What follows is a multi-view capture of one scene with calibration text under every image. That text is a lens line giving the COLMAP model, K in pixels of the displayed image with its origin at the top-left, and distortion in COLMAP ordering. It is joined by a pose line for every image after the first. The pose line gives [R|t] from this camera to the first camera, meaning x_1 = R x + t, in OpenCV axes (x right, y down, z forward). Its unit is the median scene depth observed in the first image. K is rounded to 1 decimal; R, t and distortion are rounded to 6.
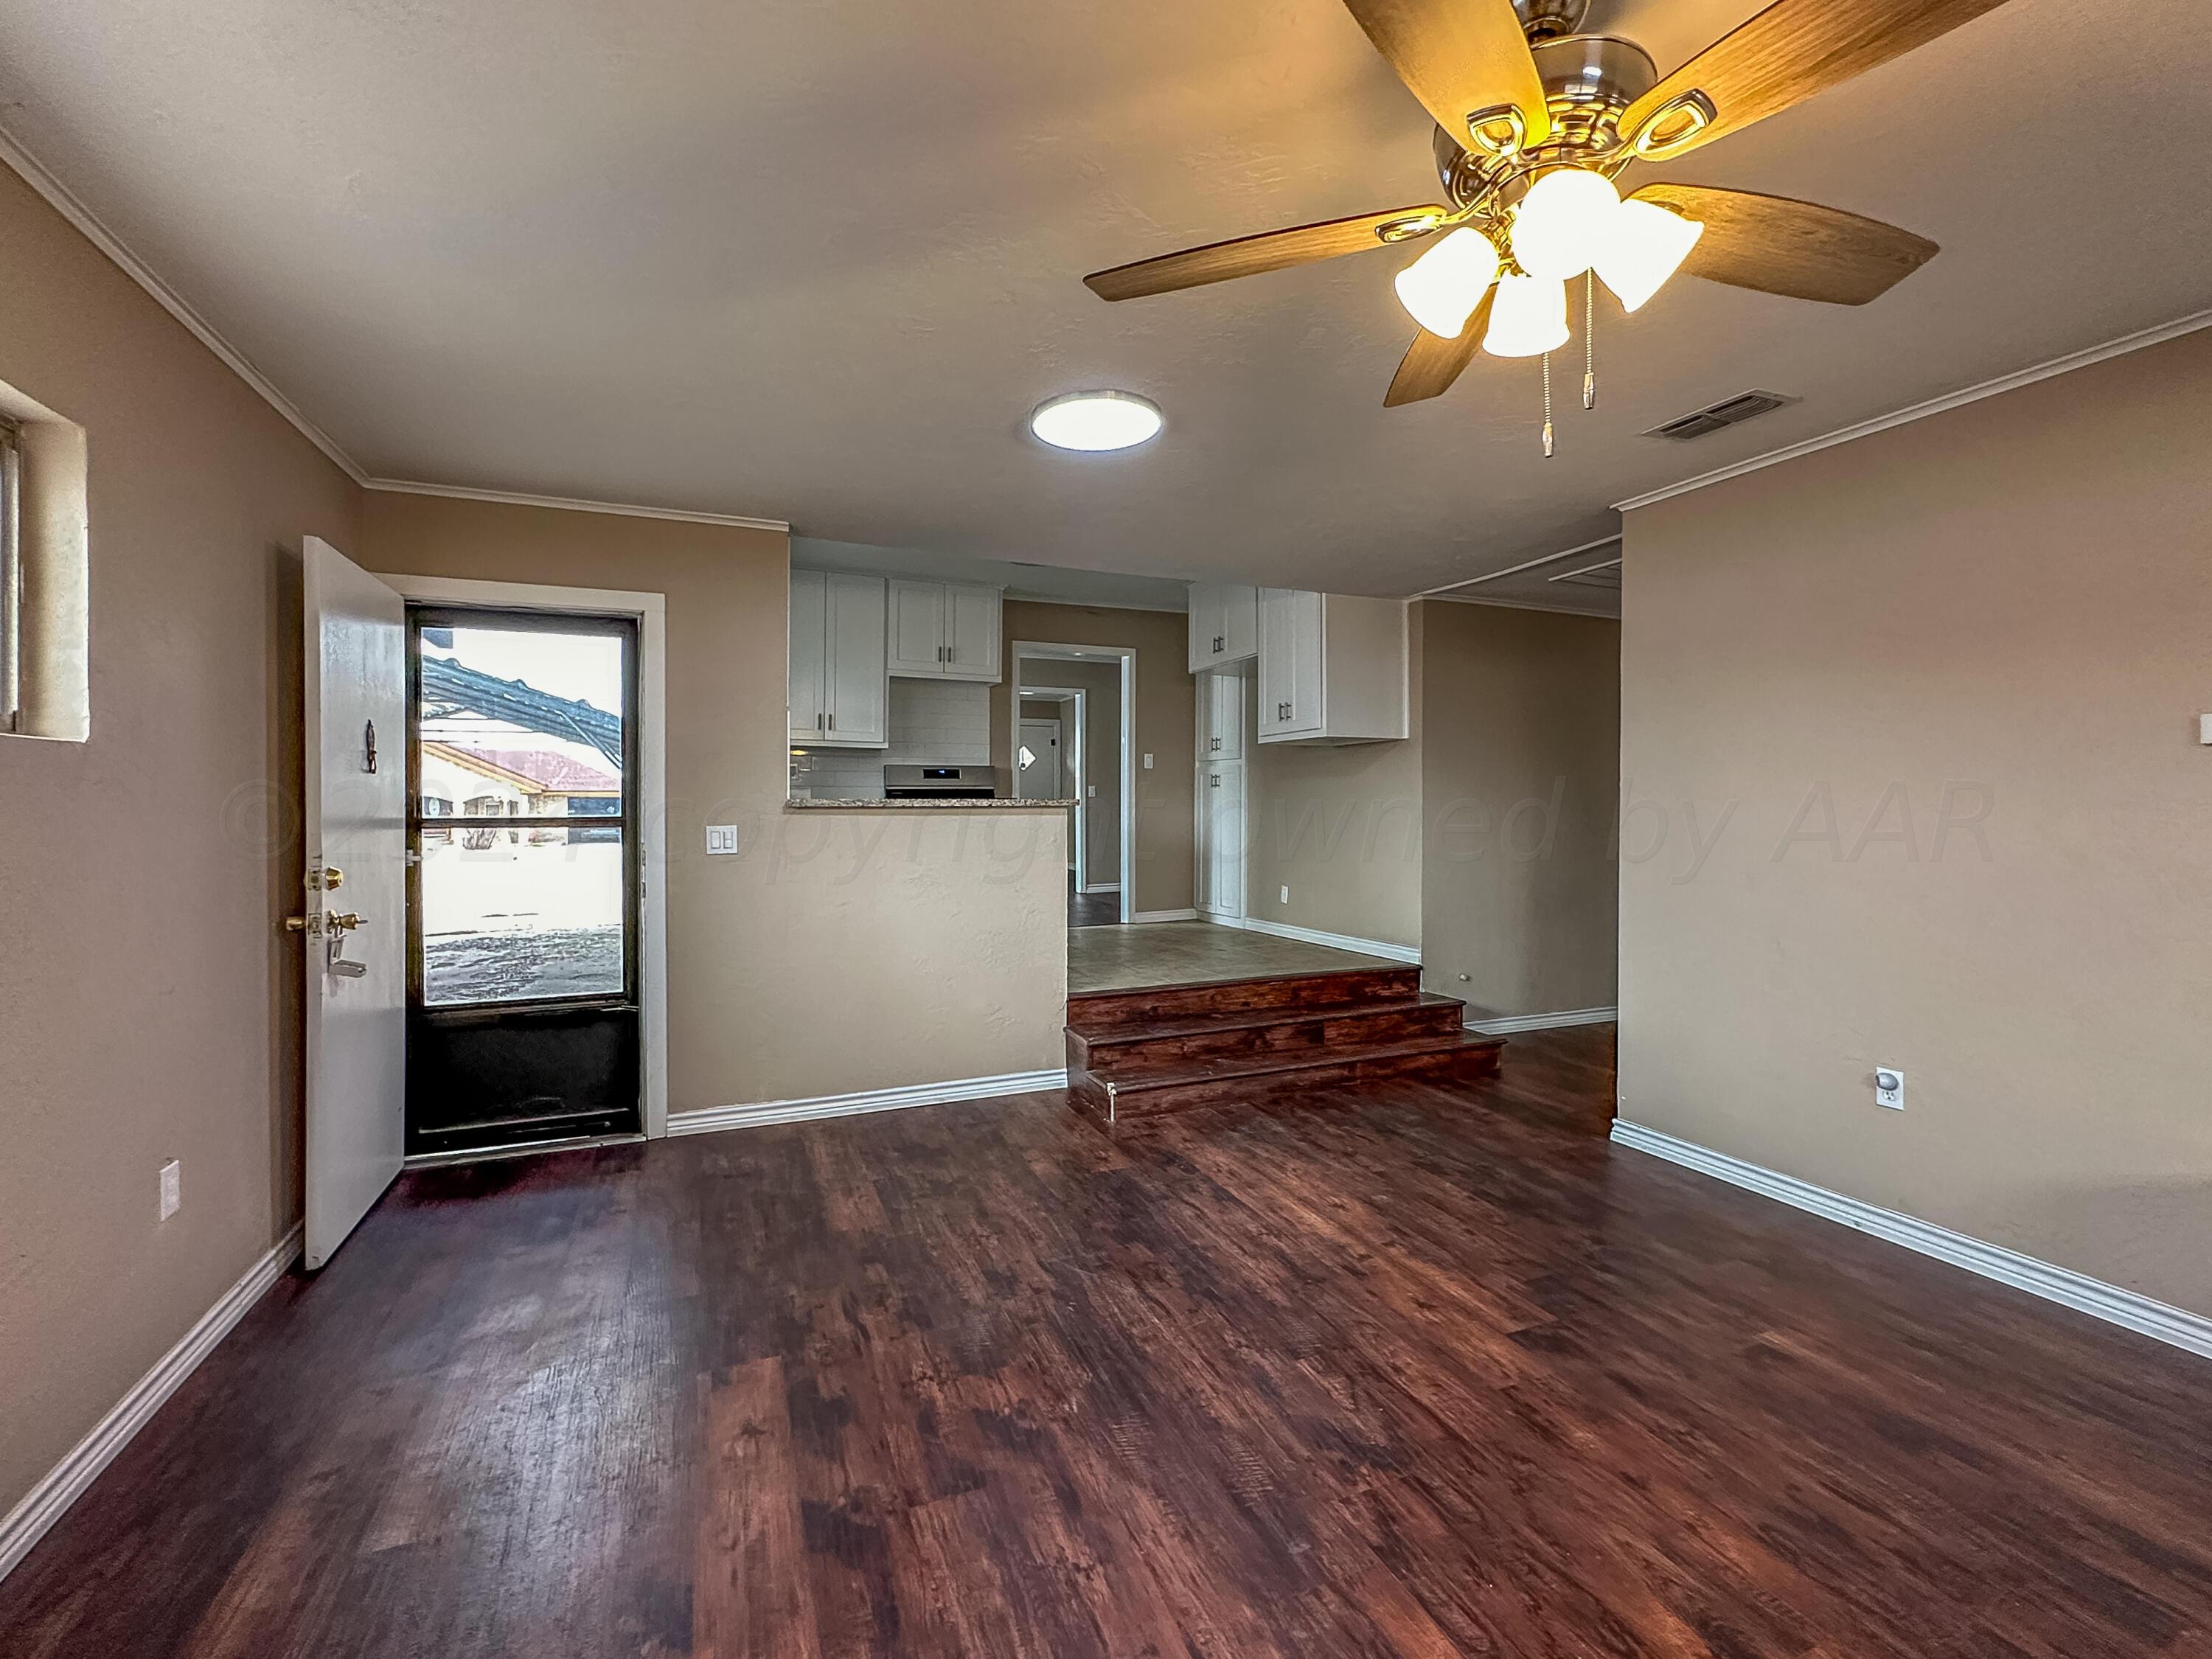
lens RADIAL K [[960.7, 0, 1108.3], [0, 960.7, 819.2], [0, 0, 1]] dist [0.002992, -0.001638]
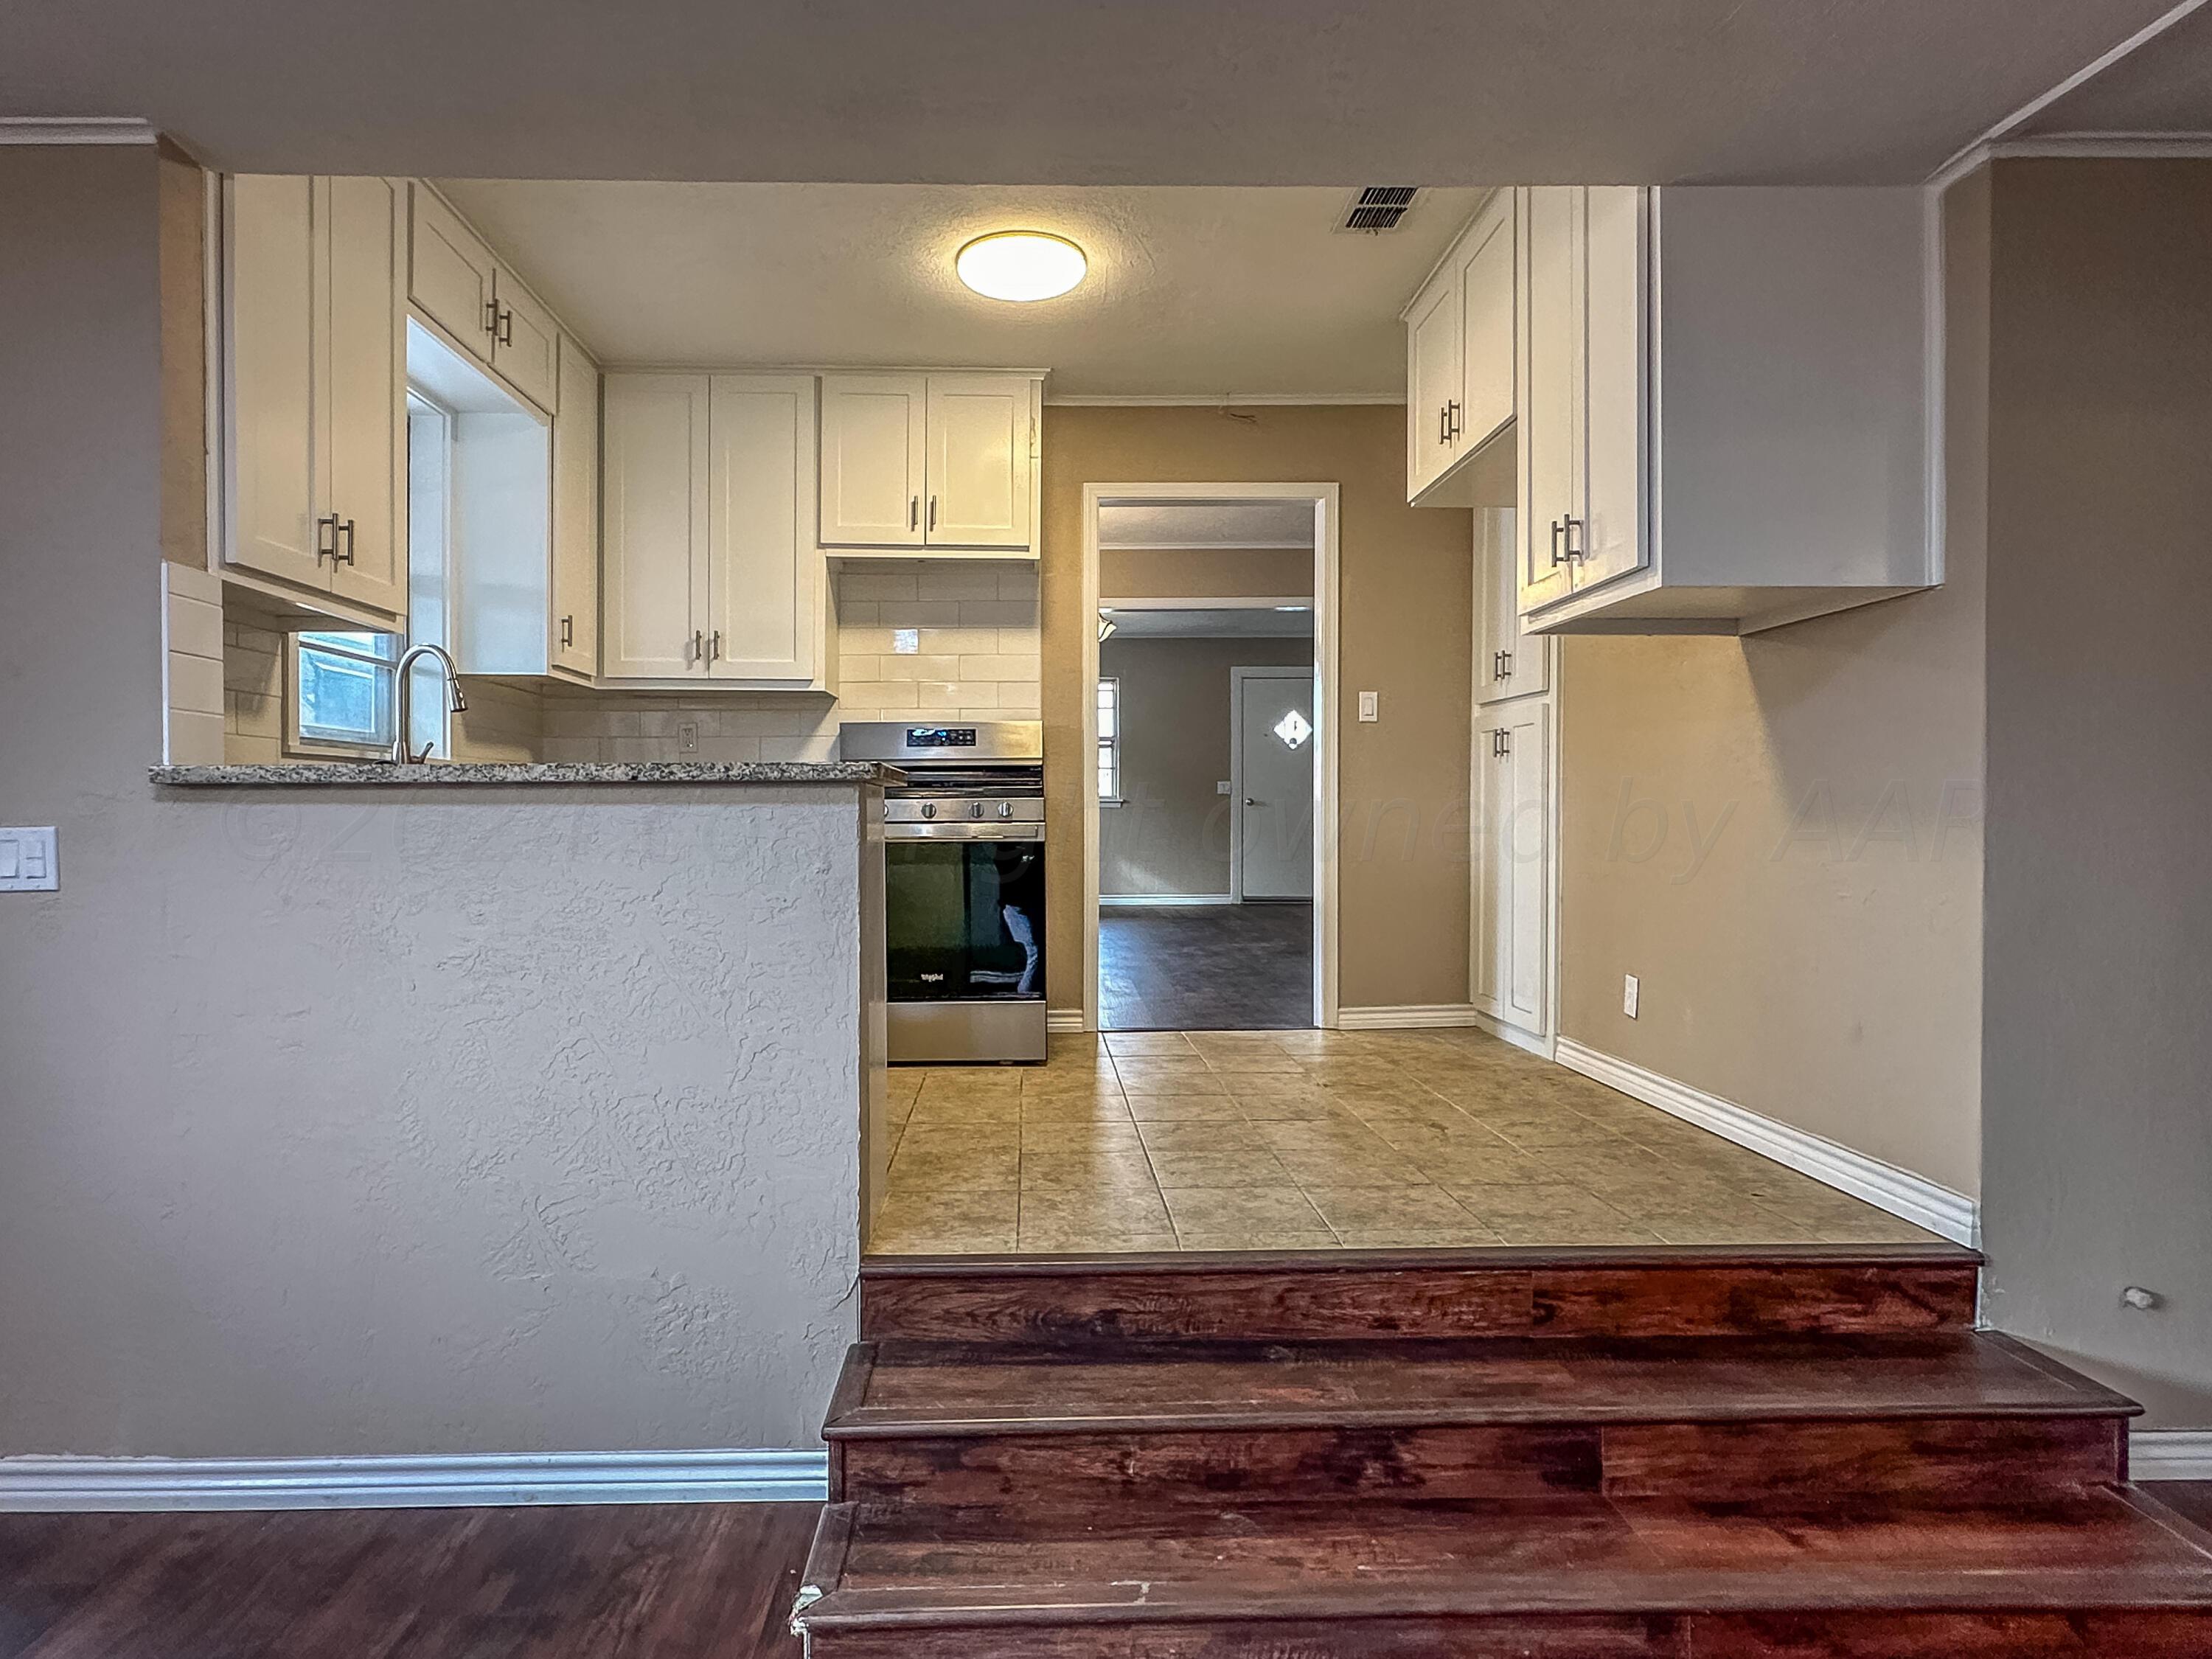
lens RADIAL K [[1253.5, 0, 1053.5], [0, 1253.5, 828.0], [0, 0, 1]] dist [-0.000679, -0.001583]
pose [[0.927900, 0.003170, -0.372816, 0.188974], [-0.003028, 0.999995, 0.000967, 0.003842], [0.372817, 0.000232, 0.927905, 0.476603]]
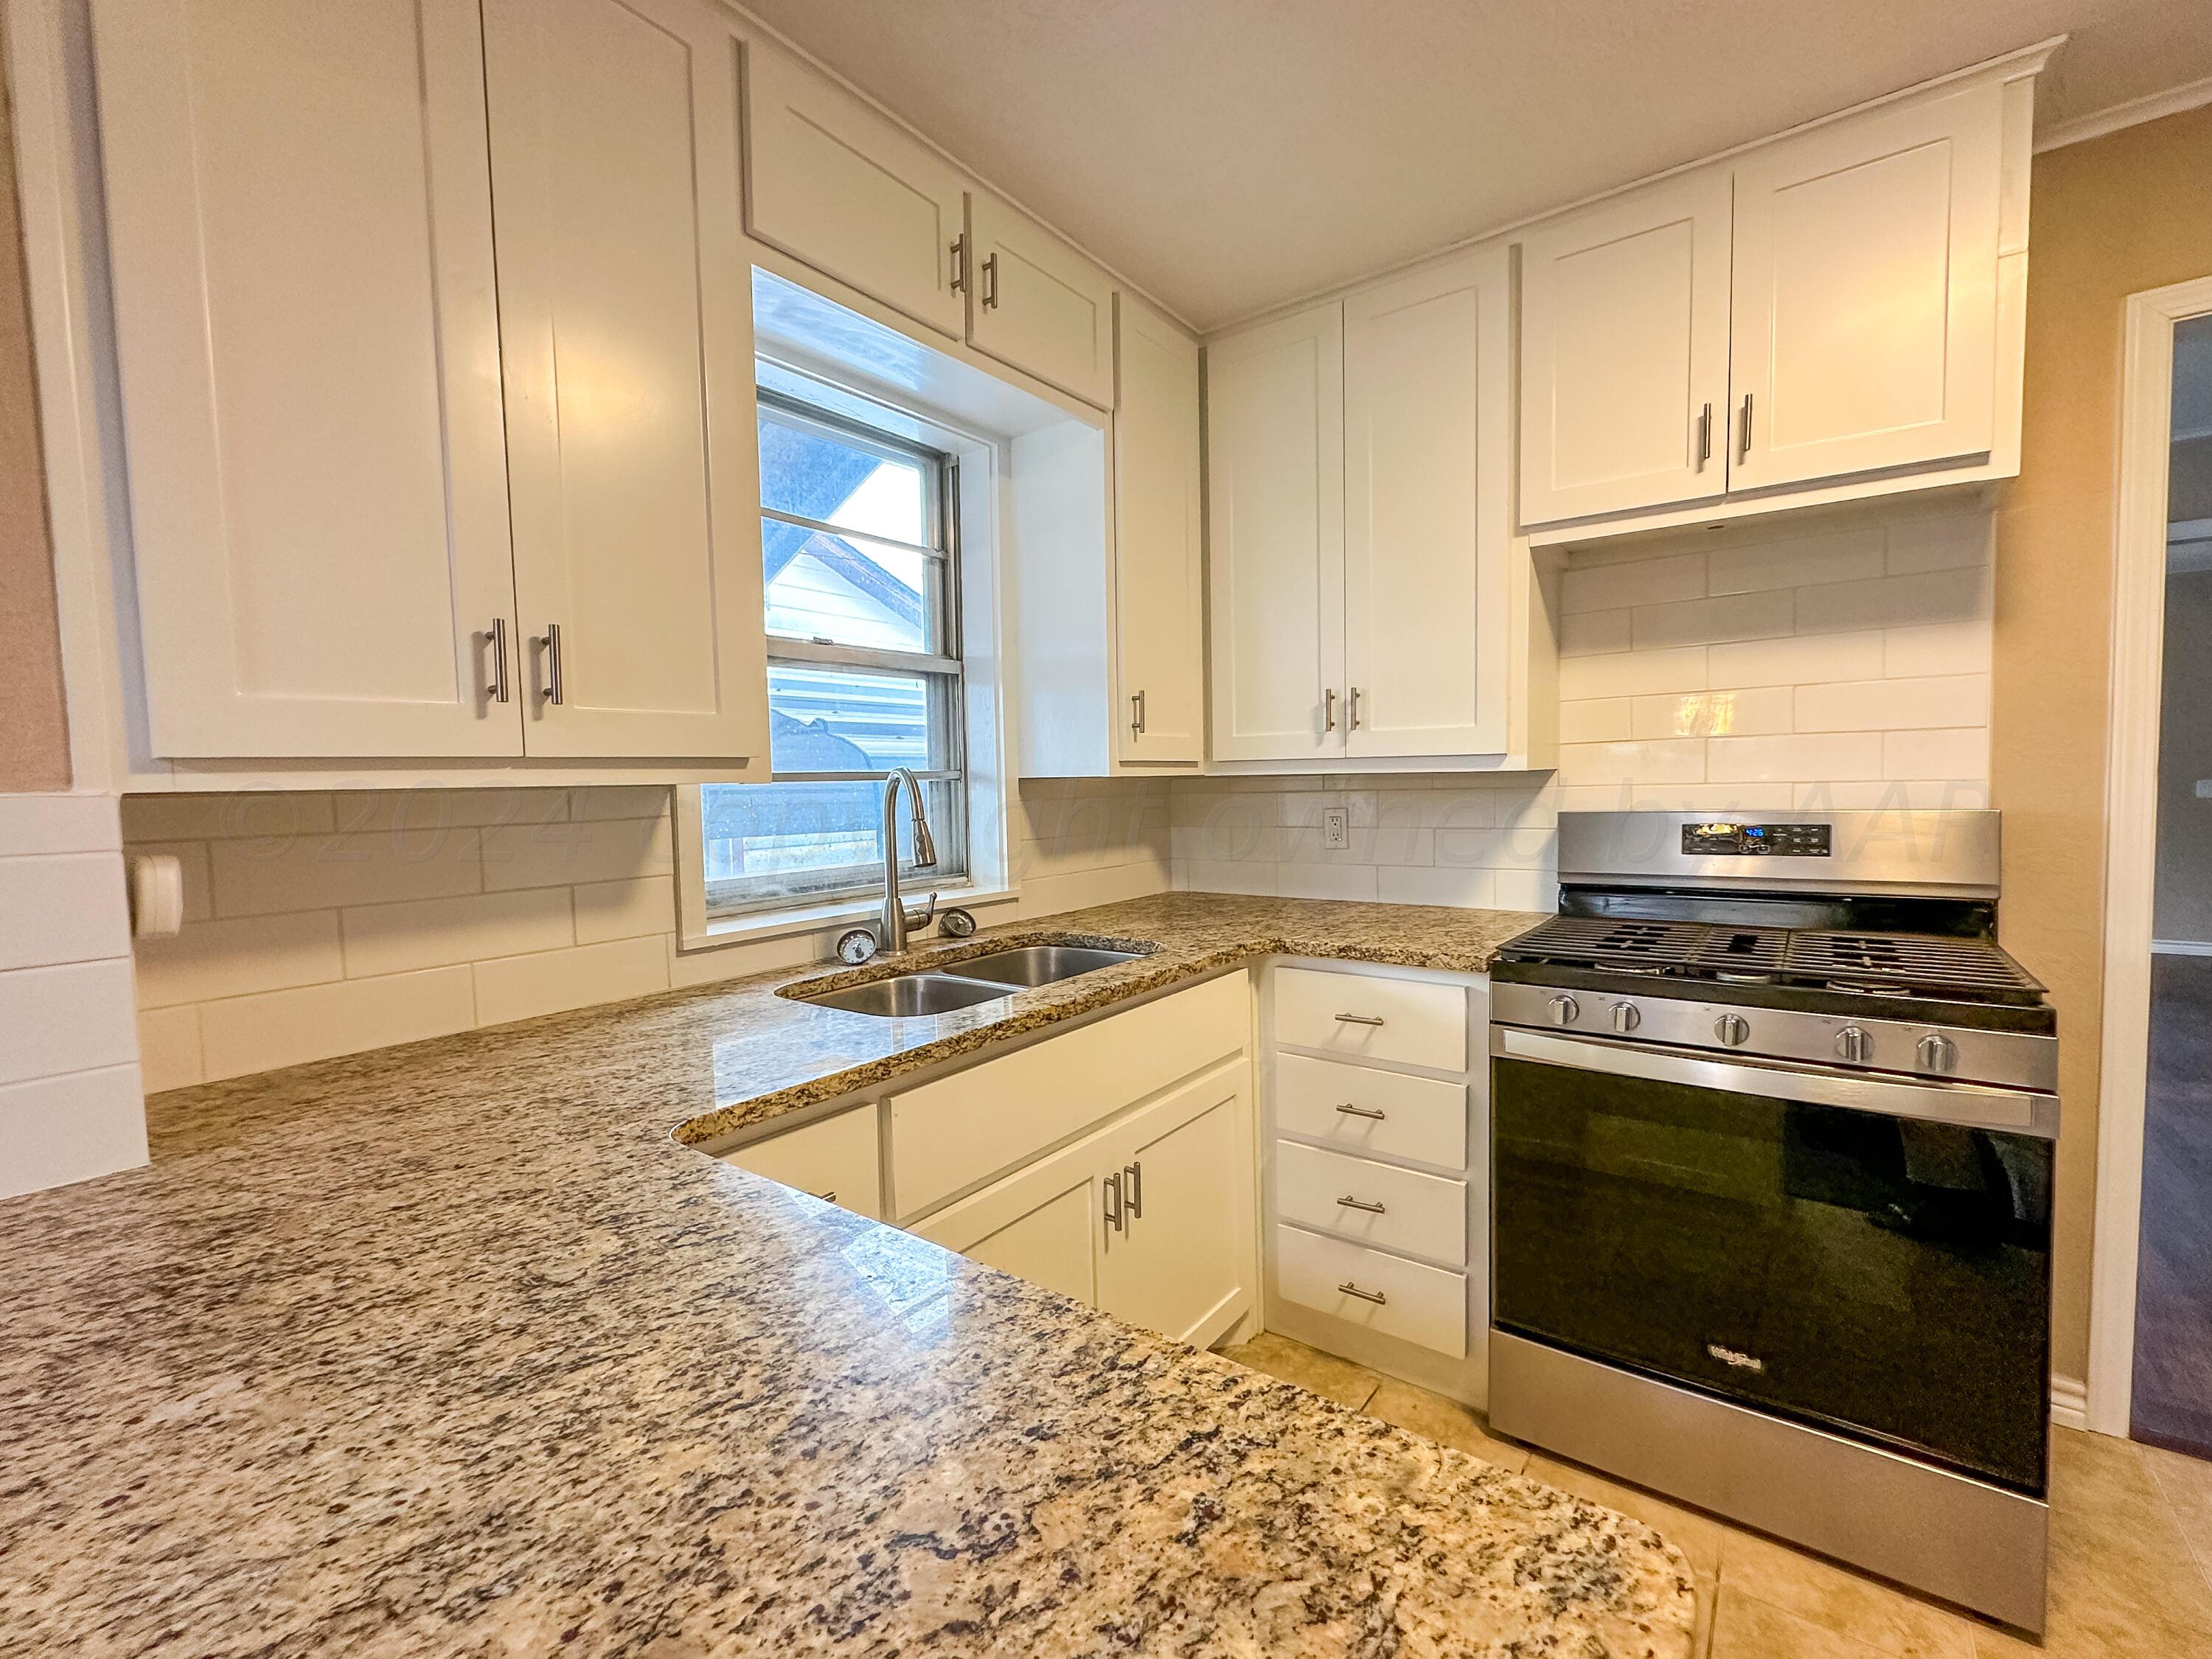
lens RADIAL K [[960.7, 0, 1100.6], [0, 960.7, 836.3], [0, 0, 1]] dist [0.002992, -0.001638]
pose [[0.504328, 0.035600, -0.862778, -0.010434], [0.016882, 0.998552, 0.051070, -0.081379], [0.863347, -0.040322, 0.502997, 0.841824]]
